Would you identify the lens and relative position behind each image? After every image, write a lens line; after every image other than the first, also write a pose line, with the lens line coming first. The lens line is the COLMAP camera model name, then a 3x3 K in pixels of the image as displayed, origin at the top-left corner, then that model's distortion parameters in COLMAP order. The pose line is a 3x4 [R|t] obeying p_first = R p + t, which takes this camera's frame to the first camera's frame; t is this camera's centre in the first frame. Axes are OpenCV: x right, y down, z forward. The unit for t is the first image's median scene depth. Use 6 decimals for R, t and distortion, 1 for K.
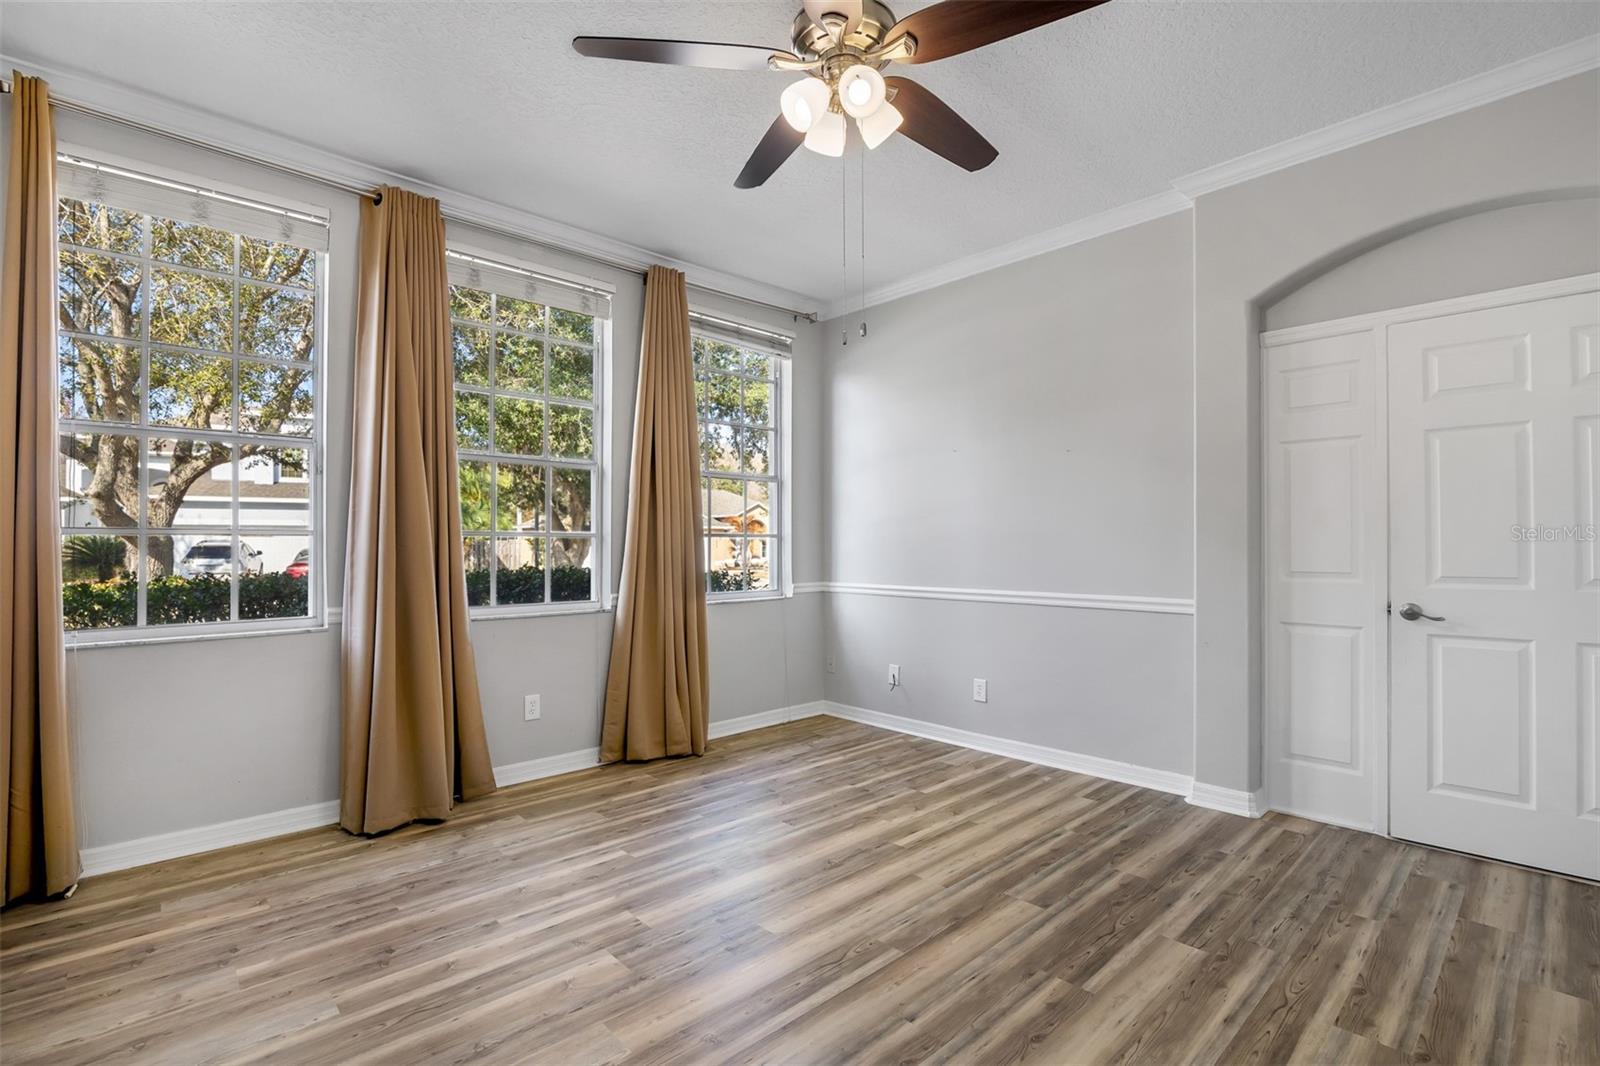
lens RADIAL K [[729.5, 0, 787.5], [0, 729.5, 539.5], [0, 0, 1]] dist [-0.017397, -0.000605]
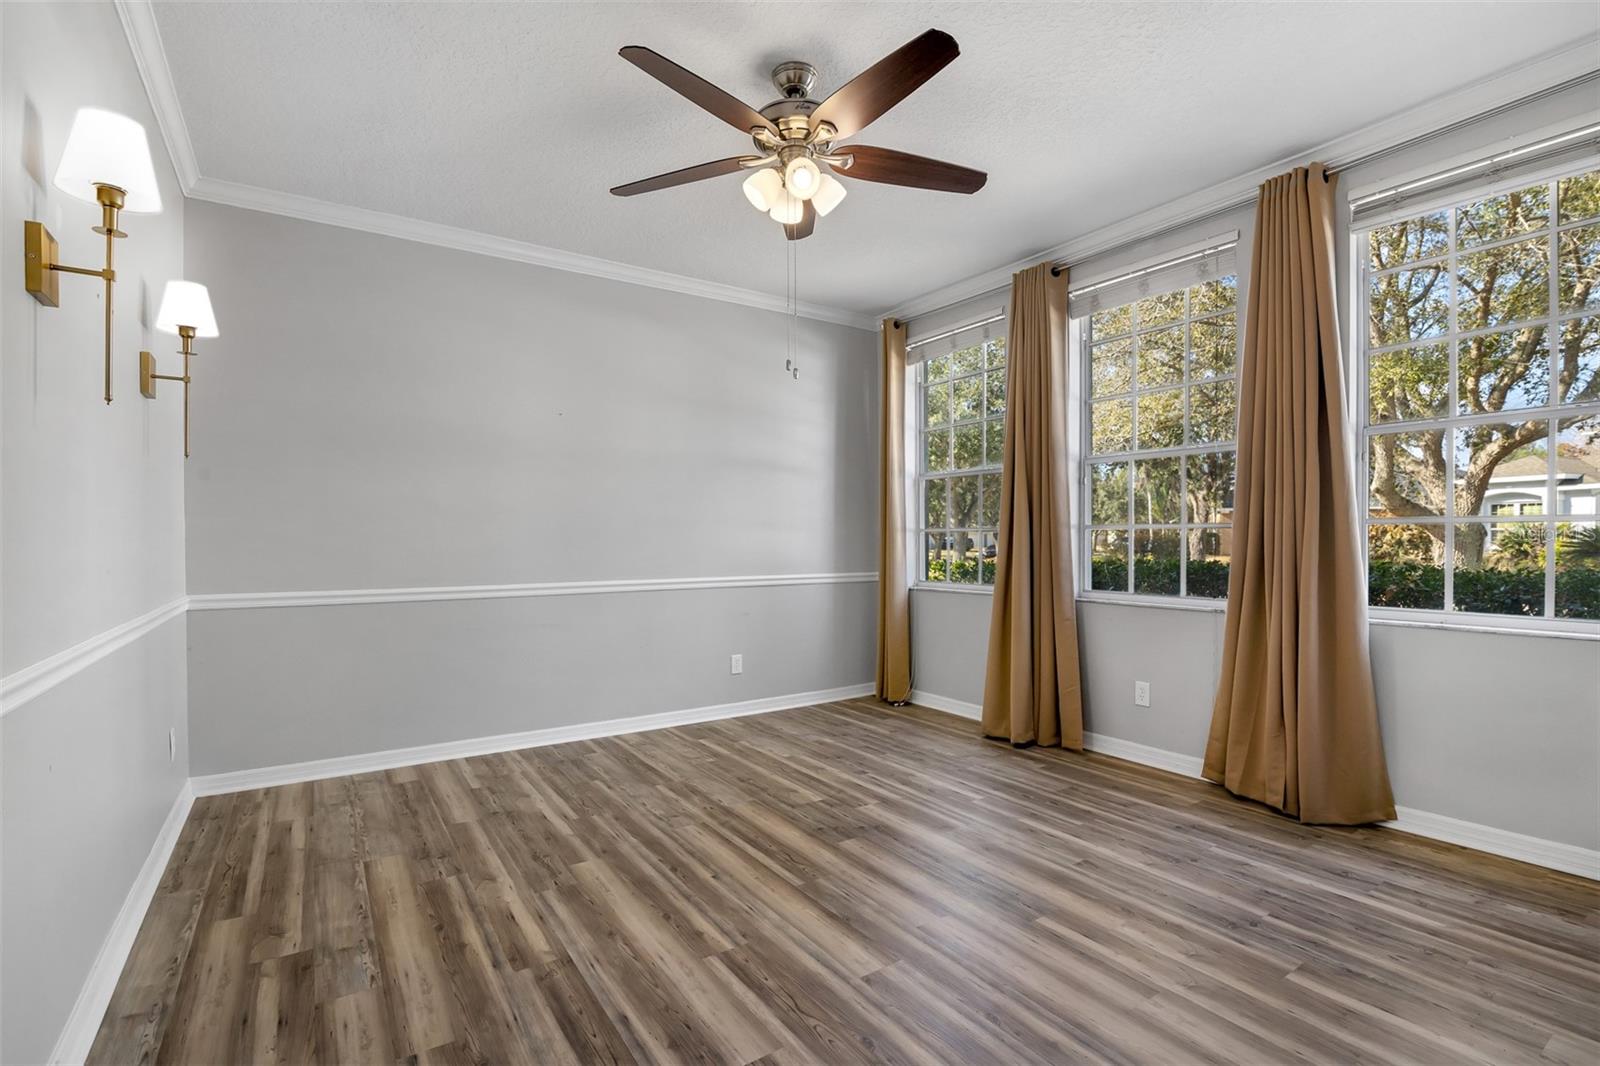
lens RADIAL K [[757.1, 0, 800.0], [0, 757.1, 533.0], [0, 0, 1]] dist [-0.019877, 0.000225]
pose [[-0.160482, -0.005611, -0.987023, 0.921013], [0.012432, 0.999893, -0.007706, 0.005519], [0.986961, -0.013508, -0.160395, 0.814396]]
